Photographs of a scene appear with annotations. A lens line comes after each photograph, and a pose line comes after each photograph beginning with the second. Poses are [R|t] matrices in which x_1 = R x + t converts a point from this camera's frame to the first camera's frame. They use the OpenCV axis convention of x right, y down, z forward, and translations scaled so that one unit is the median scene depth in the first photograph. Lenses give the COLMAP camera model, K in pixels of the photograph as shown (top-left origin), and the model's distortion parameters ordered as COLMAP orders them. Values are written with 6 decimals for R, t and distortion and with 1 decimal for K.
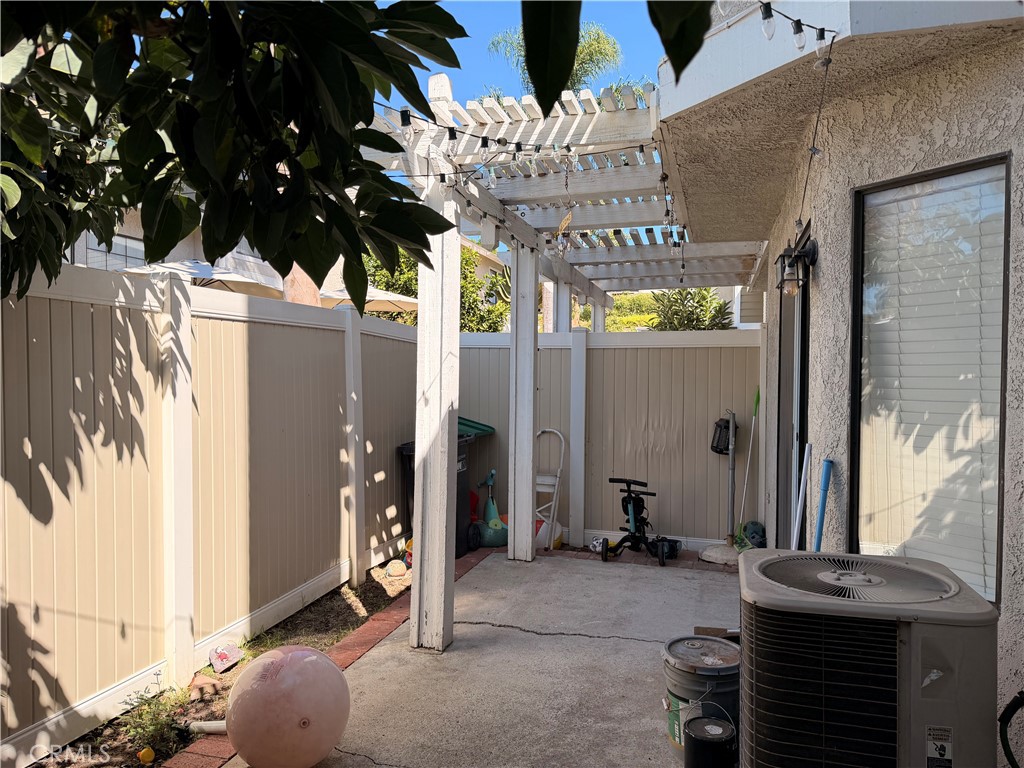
lens RADIAL K [[722.3, 0, 503.9], [0, 722.3, 386.0], [0, 0, 1]] dist [0.007835, -0.002649]
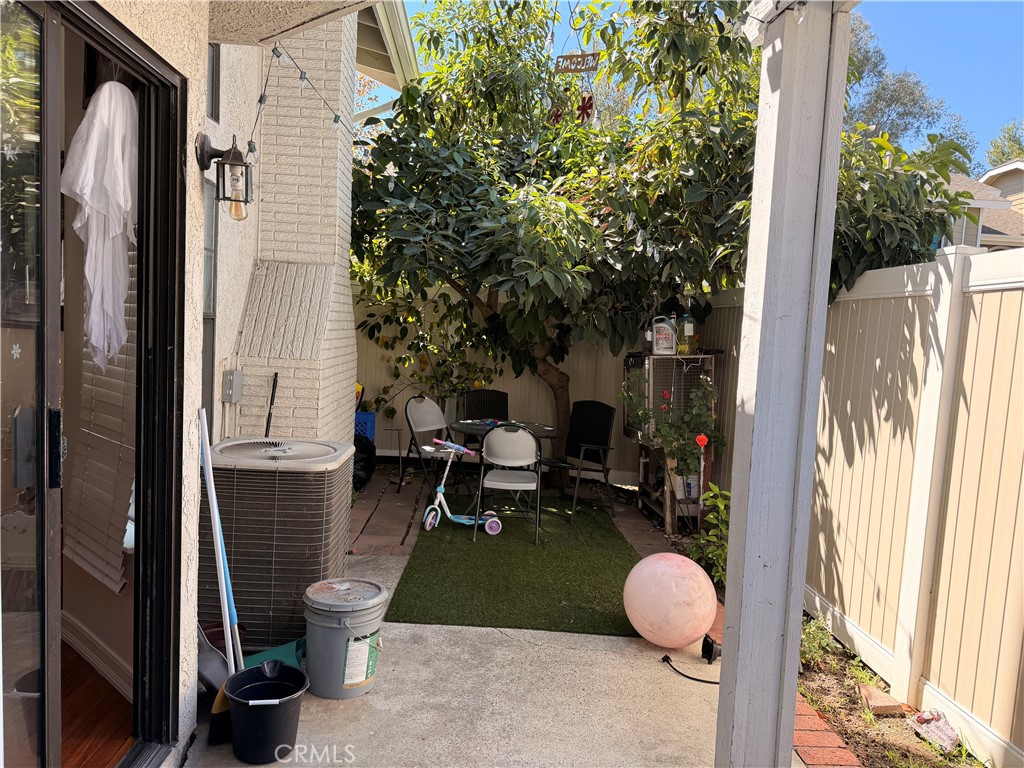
lens RADIAL K [[722.3, 0, 507.1], [0, 722.3, 387.1], [0, 0, 1]] dist [0.007835, -0.002649]
pose [[-0.943858, -0.037075, -0.328265, 0.372070], [-0.072818, 0.992591, 0.097268, -0.036173], [0.322227, 0.115711, -0.939564, 1.825896]]
